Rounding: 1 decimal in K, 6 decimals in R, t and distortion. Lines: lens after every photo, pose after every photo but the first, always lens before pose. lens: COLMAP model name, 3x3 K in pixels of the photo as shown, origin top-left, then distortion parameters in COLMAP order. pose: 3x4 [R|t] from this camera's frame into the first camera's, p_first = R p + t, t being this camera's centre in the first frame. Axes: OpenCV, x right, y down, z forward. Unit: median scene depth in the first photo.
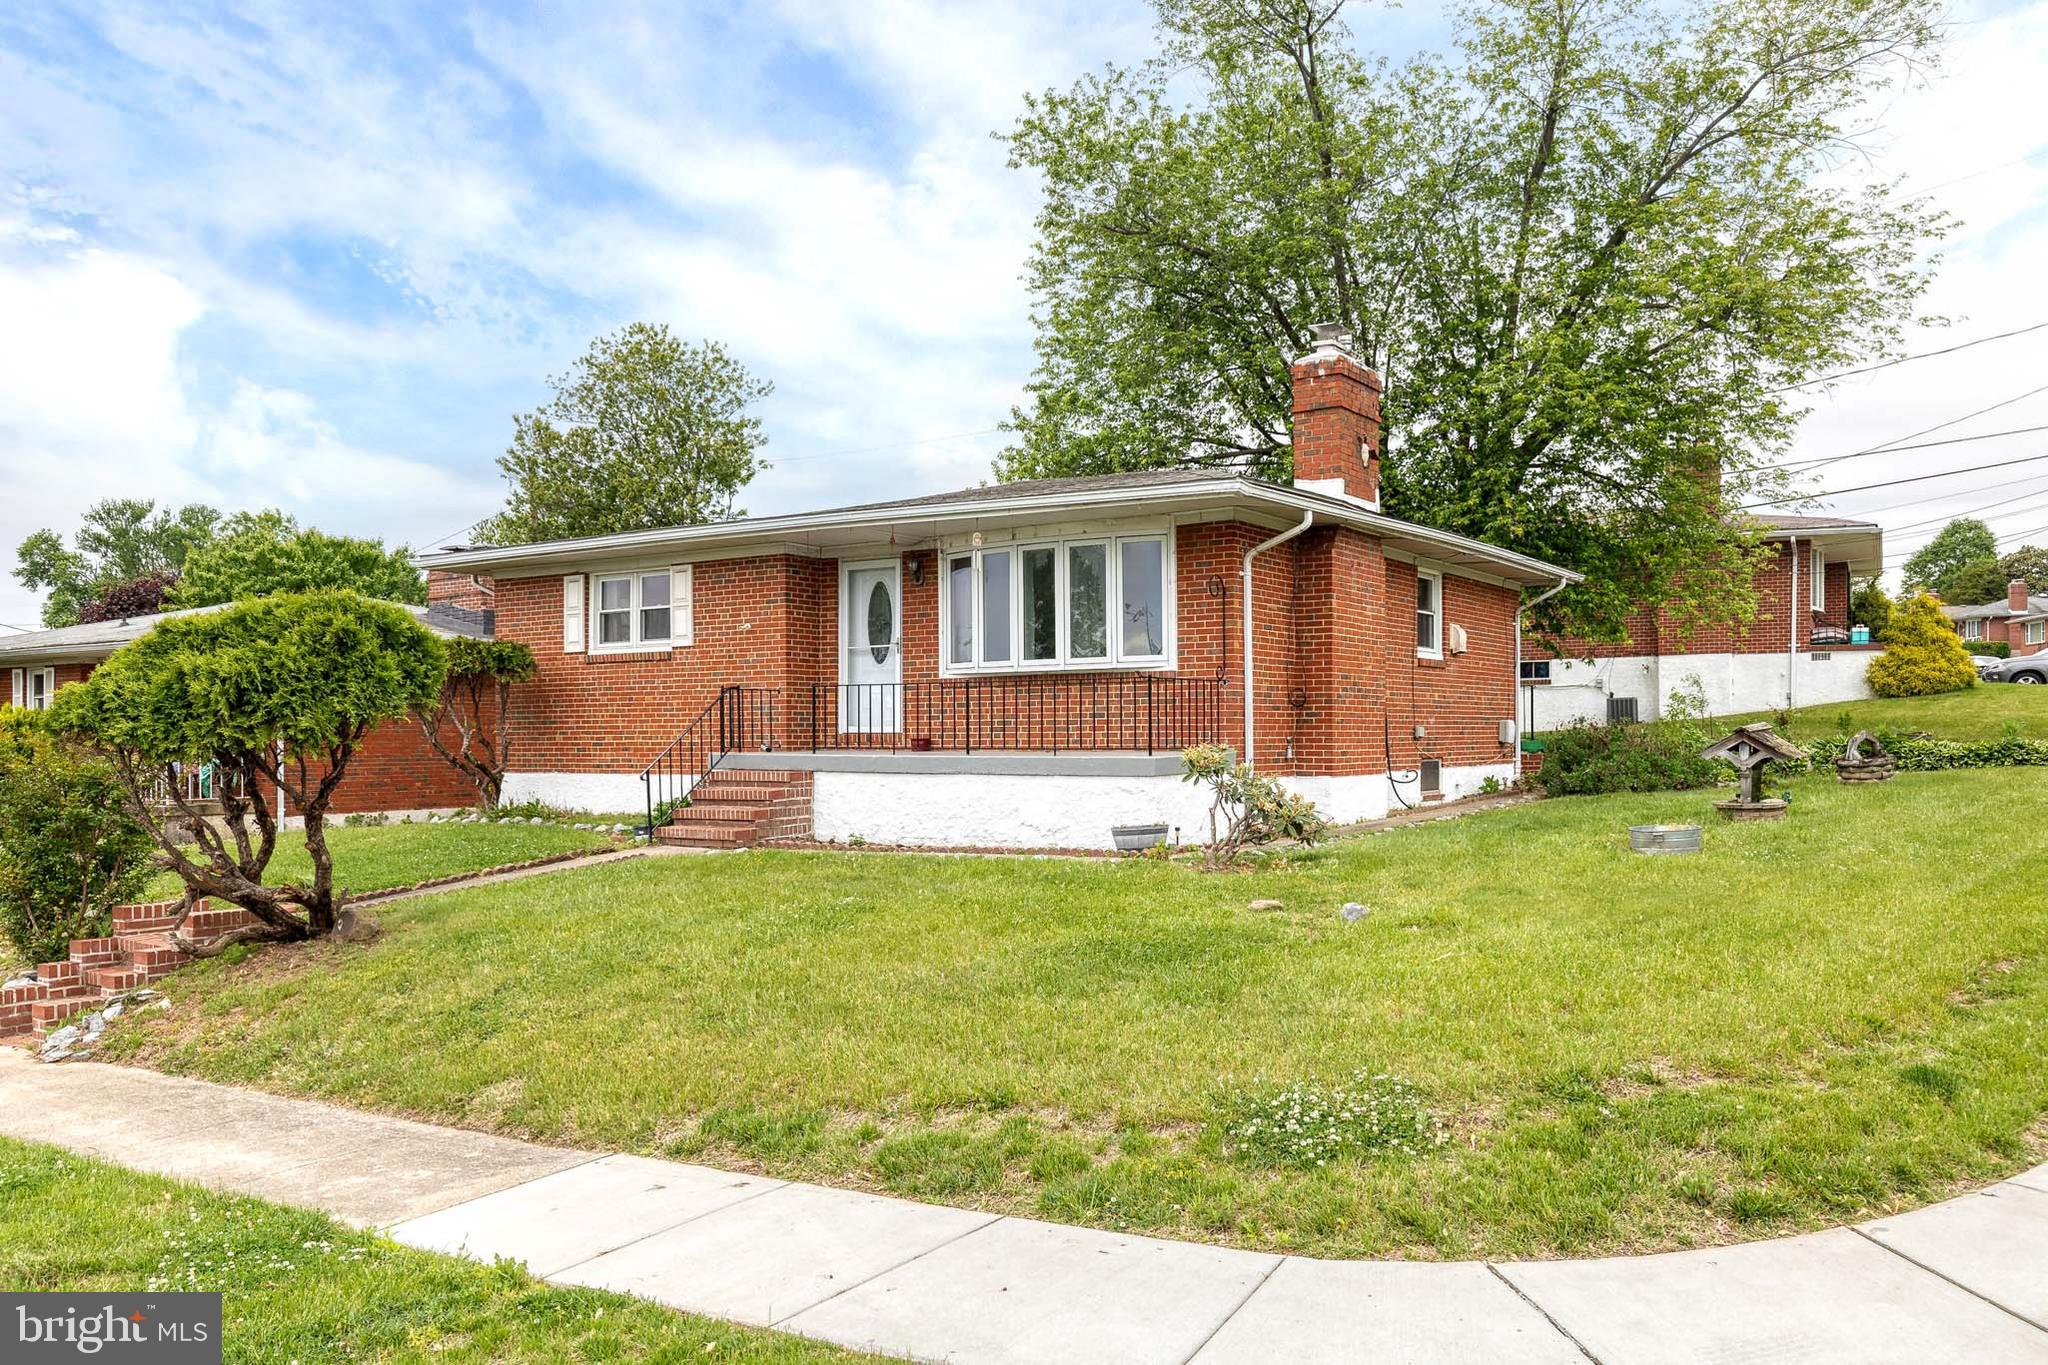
lens RADIAL K [[1520.0, 0, 1023.6], [0, 1520.0, 641.0], [0, 0, 1]] dist [-0.003299, -0.005178]
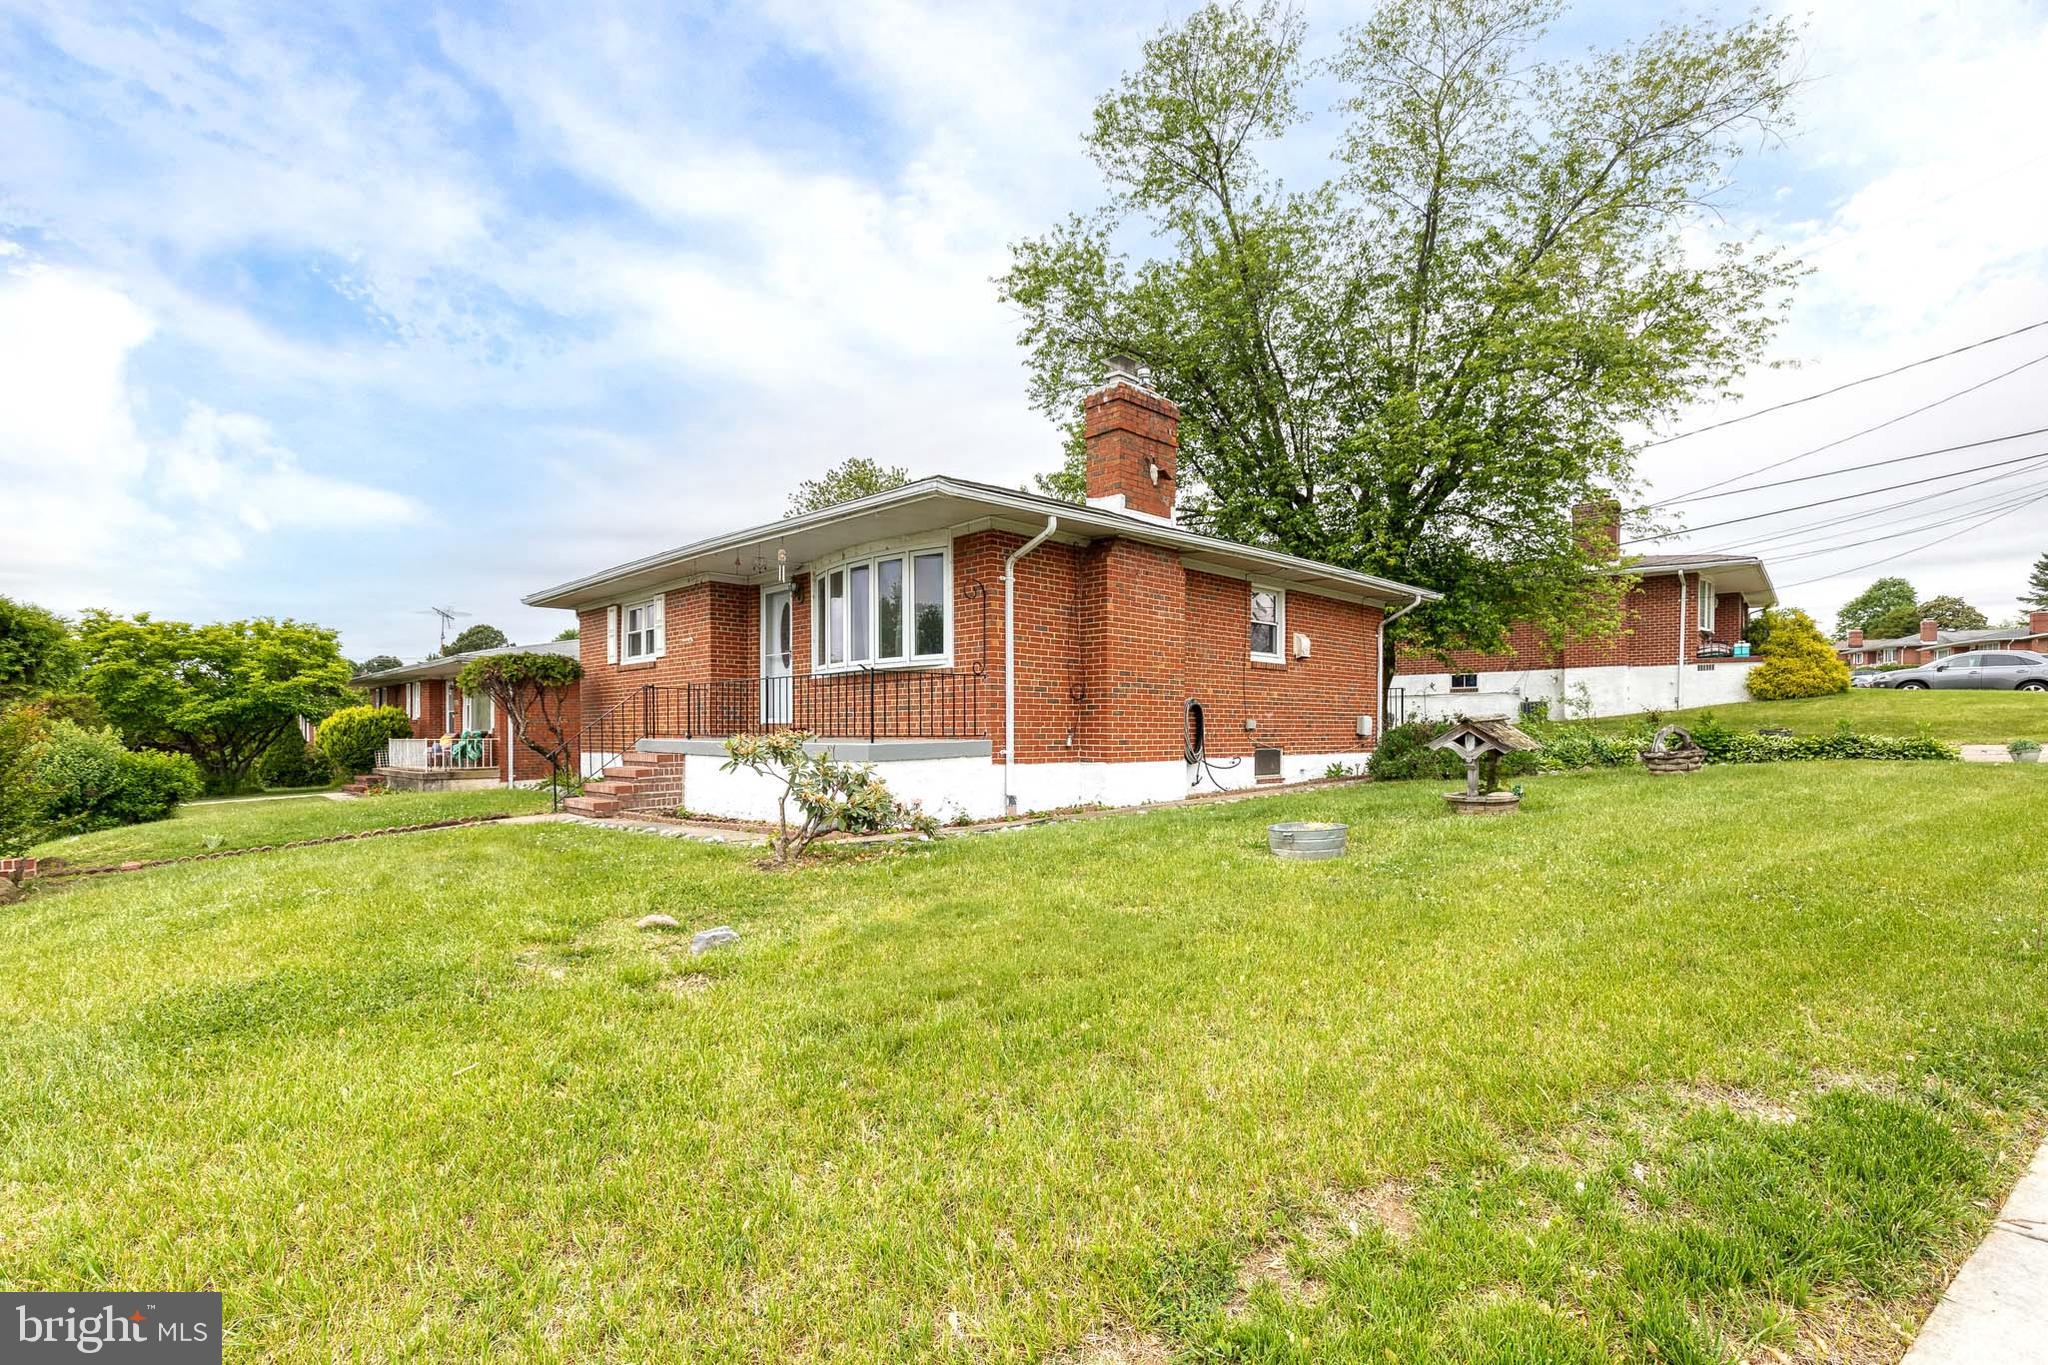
lens RADIAL K [[929.3, 0, 1033.9], [0, 929.3, 688.1], [0, 0, 1]] dist [0.009887, -0.001361]
pose [[0.982430, -0.004577, -0.186573, 0.199948], [0.007505, 0.999859, 0.014990, 0.017368], [0.186478, -0.016127, 0.982327, 0.235469]]
